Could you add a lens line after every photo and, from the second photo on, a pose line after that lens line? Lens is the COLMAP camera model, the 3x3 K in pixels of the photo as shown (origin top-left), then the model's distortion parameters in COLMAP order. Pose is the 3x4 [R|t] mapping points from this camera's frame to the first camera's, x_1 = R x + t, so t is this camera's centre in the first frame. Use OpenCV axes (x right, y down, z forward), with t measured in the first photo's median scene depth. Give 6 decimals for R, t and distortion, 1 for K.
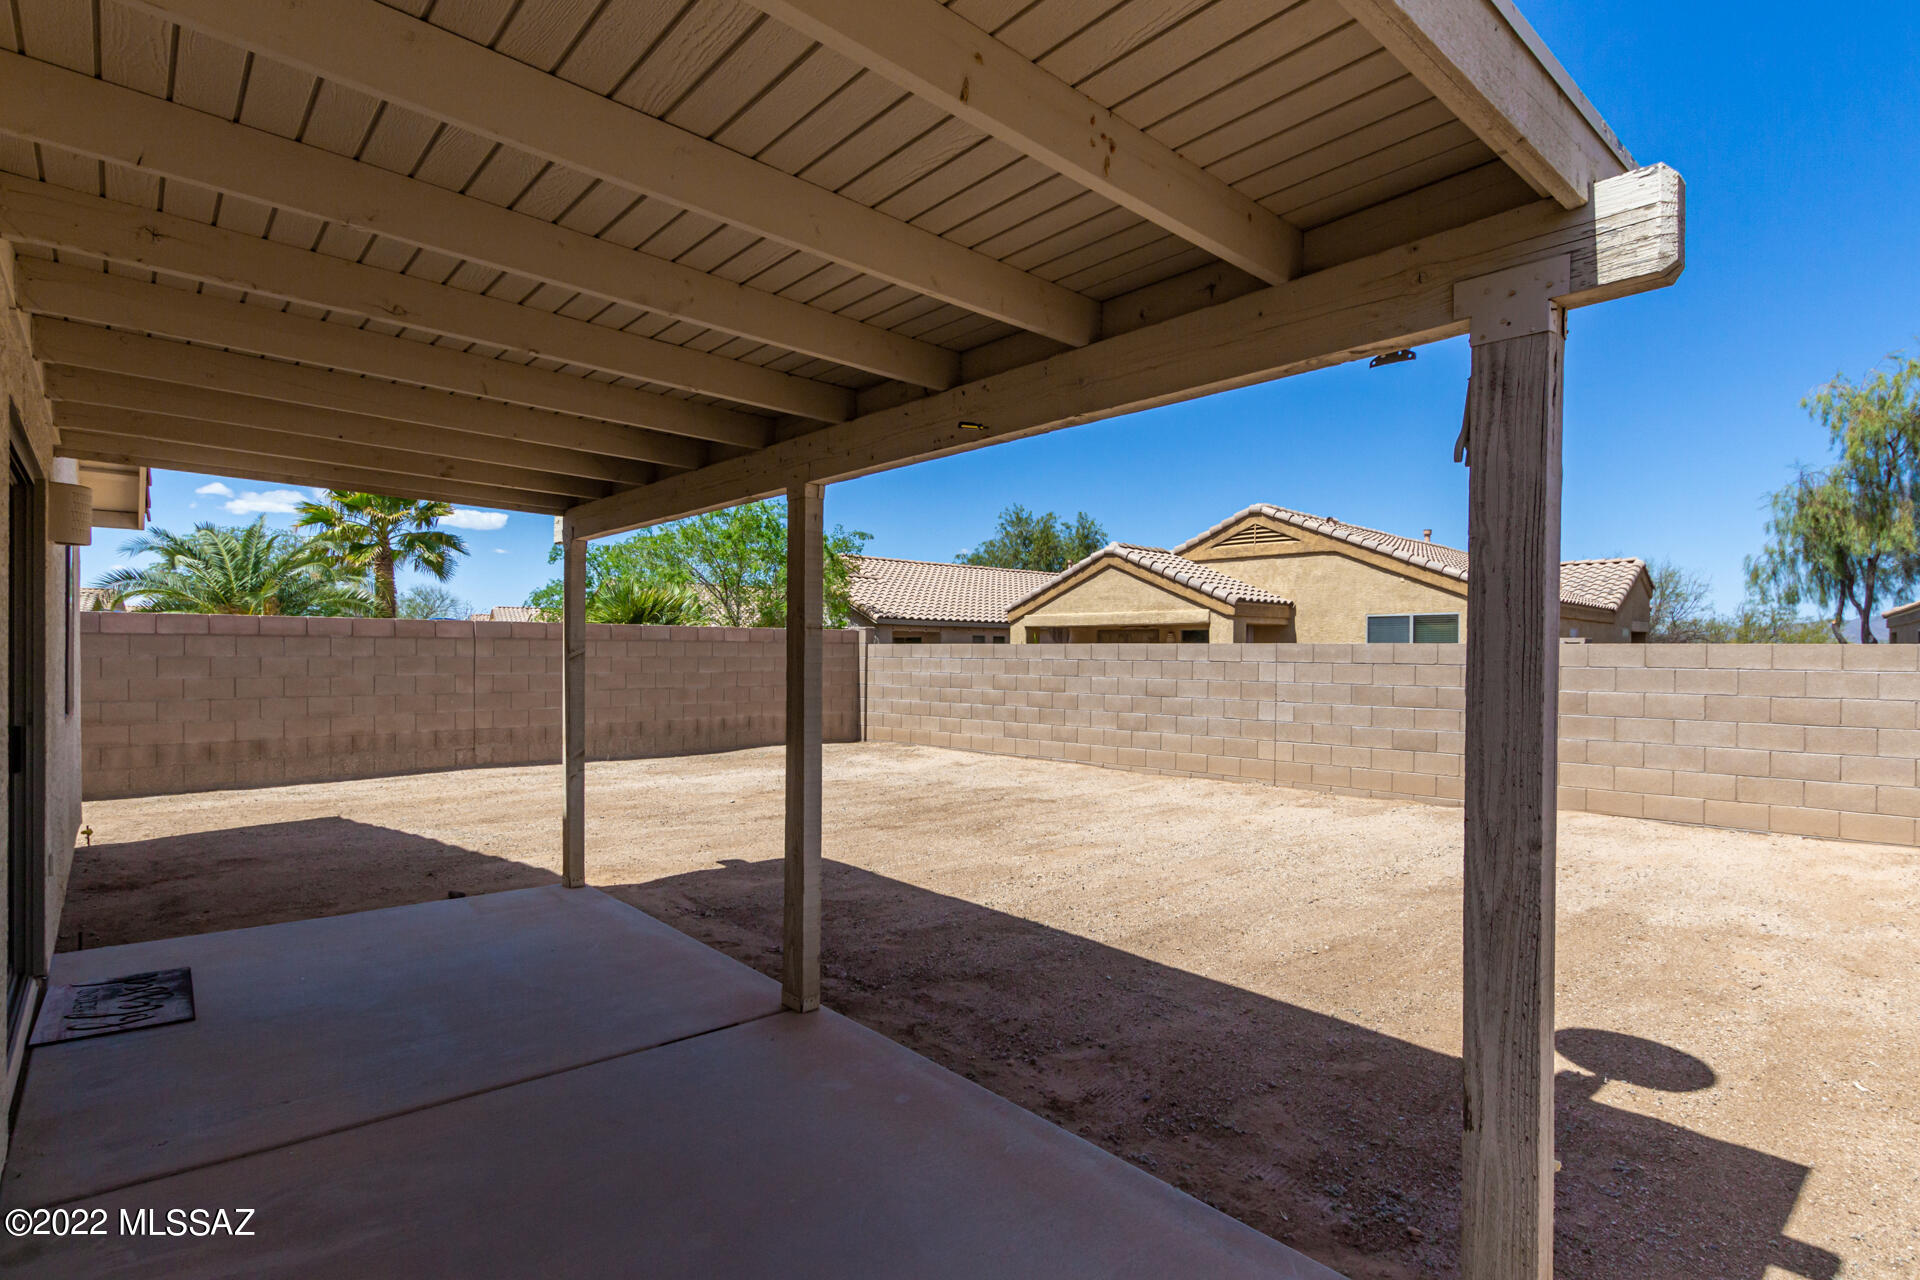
lens RADIAL K [[936.1, 0, 959.3], [0, 936.1, 665.9], [0, 0, 1]] dist [0.001917, -0.004335]
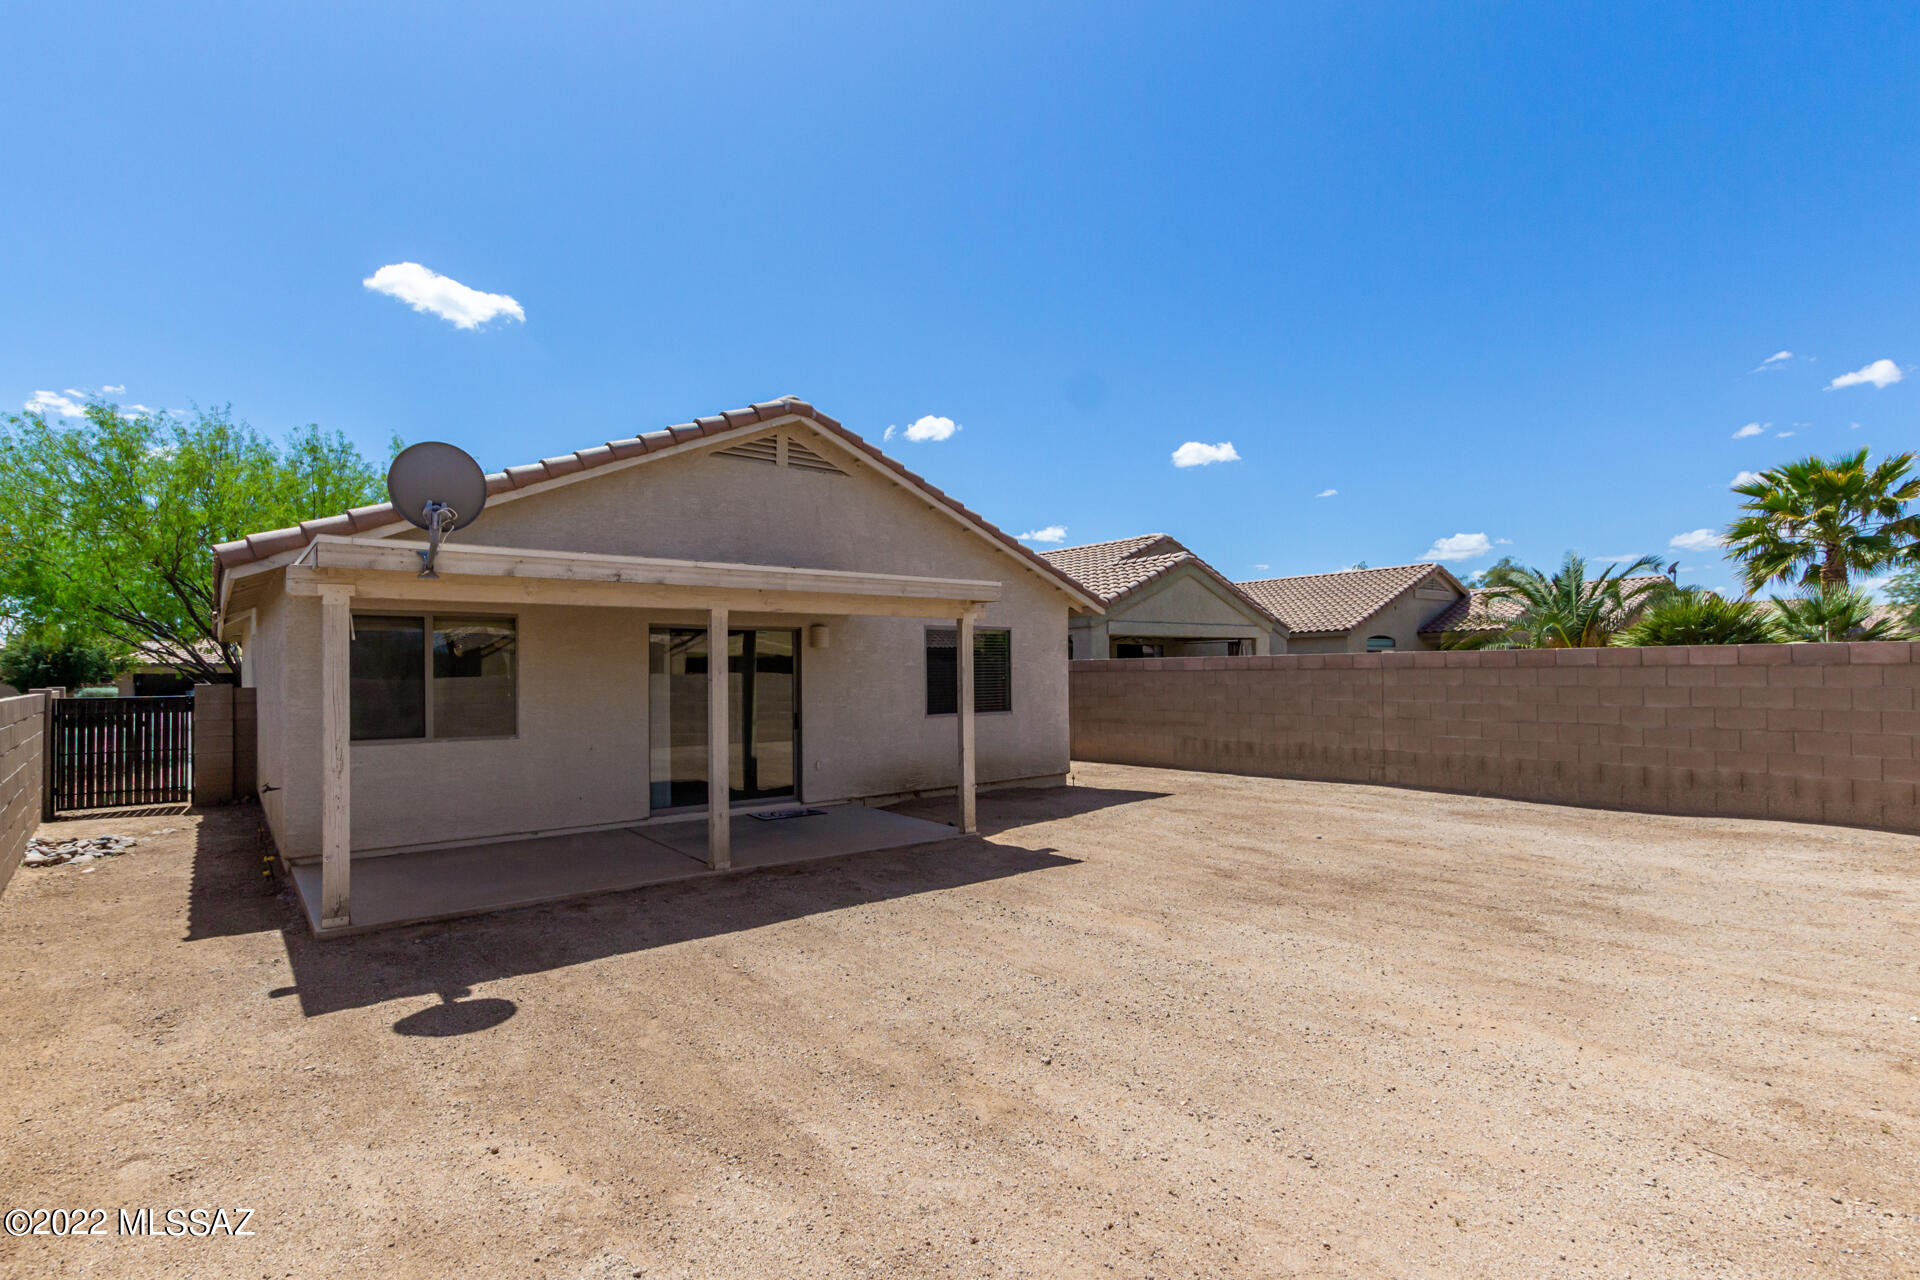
lens RADIAL K [[943.6, 0, 957.4], [0, 943.6, 666.2], [0, 0, 1]] dist [0.003879, 0.000884]
pose [[-0.047929, -0.010109, -0.998800, 0.686057], [-0.005884, 0.999934, -0.009838, -0.019759], [0.998833, 0.005405, -0.047986, 0.602768]]
